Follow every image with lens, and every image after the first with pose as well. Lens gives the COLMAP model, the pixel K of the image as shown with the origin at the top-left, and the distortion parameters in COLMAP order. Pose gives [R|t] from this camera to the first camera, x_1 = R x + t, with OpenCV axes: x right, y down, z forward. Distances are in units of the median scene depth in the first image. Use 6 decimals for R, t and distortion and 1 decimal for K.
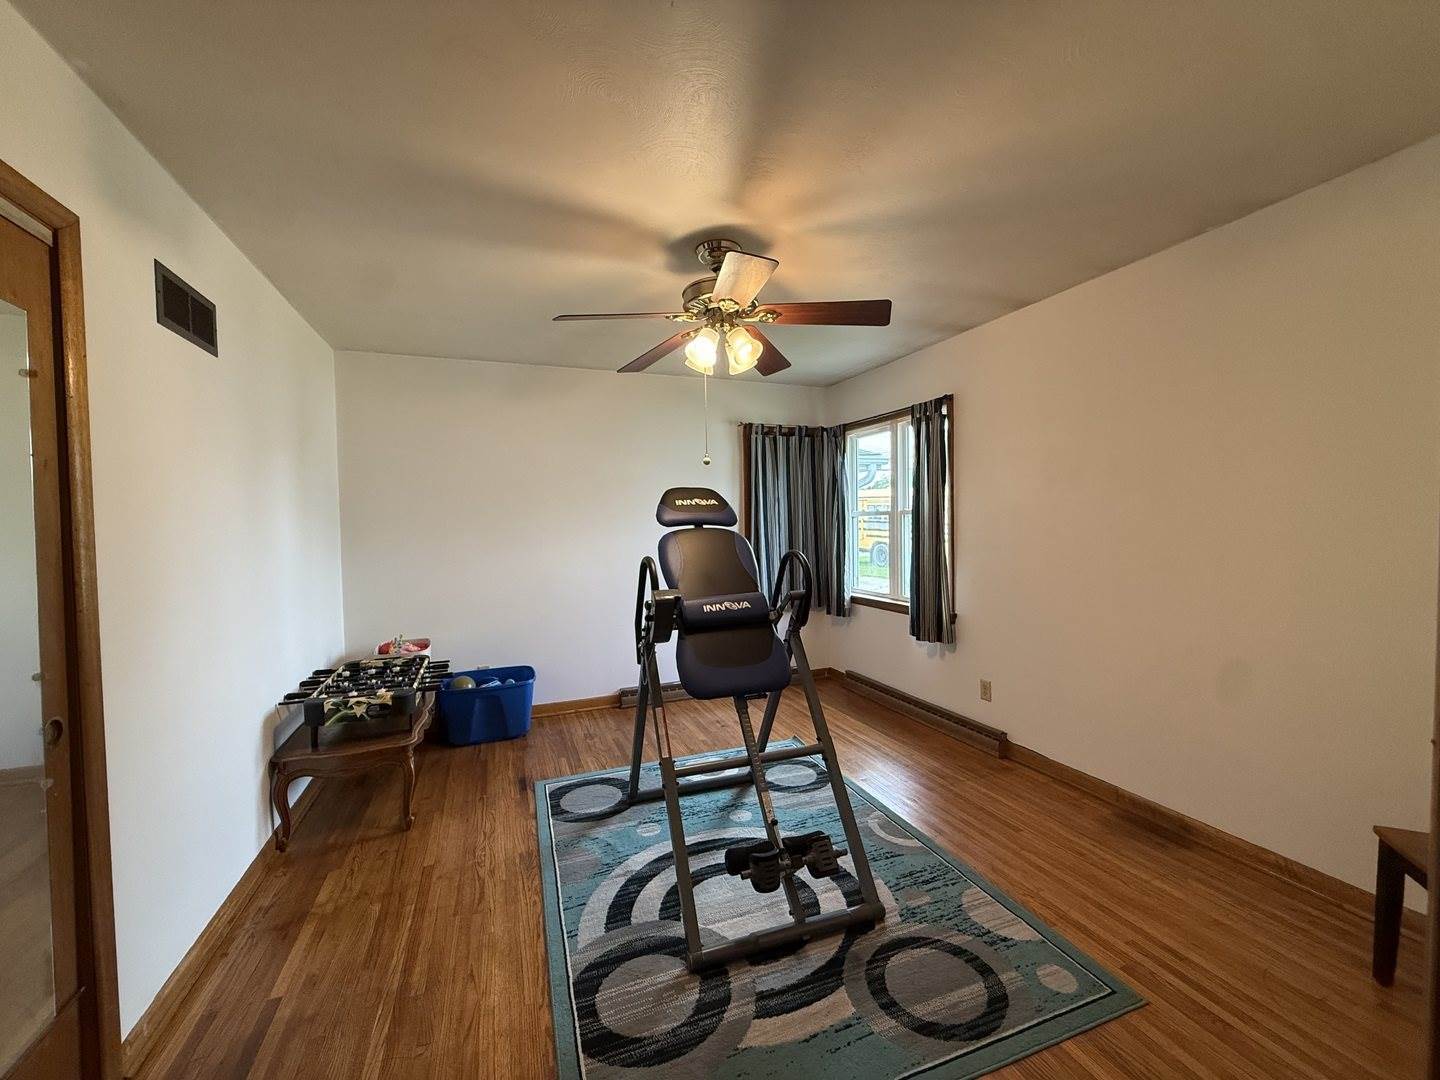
lens RADIAL K [[574.3, 0, 713.8], [0, 574.3, 540.4], [0, 0, 1]] dist [0.000706, -0.000006]
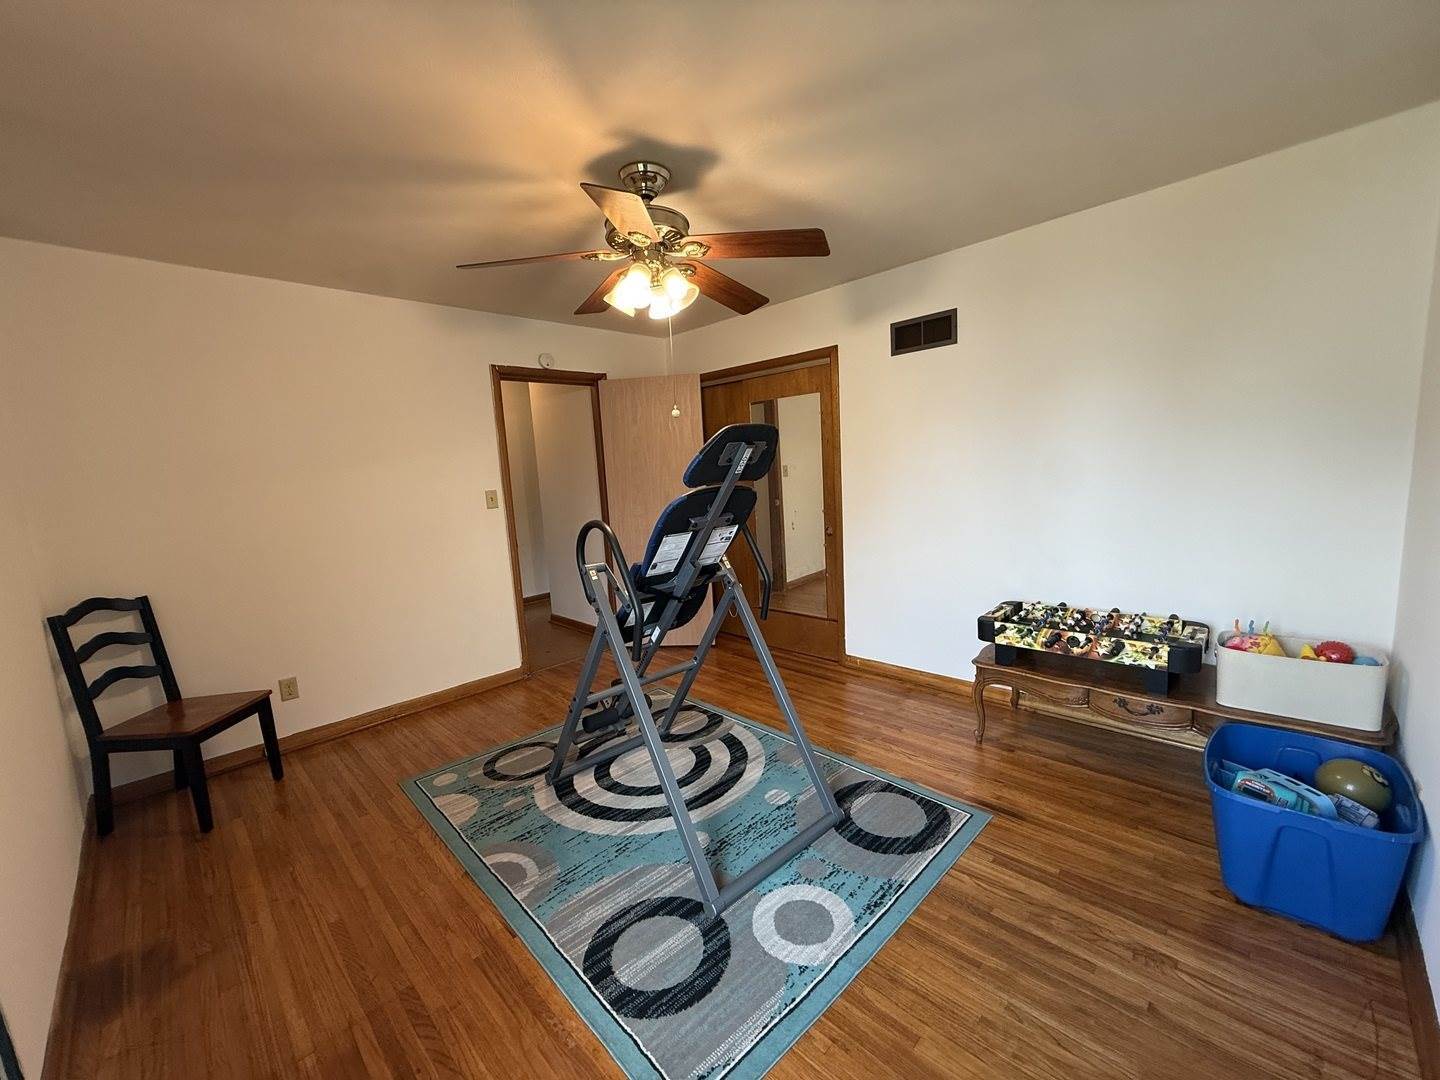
lens RADIAL K [[574.3, 0, 715.3], [0, 574.3, 544.0], [0, 0, 1]] dist [0.000706, -0.000006]
pose [[-0.911723, 0.121637, -0.392384, 0.326764], [0.058051, 0.983722, 0.170065, -0.081341], [0.406682, 0.132274, -0.903943, 1.897763]]
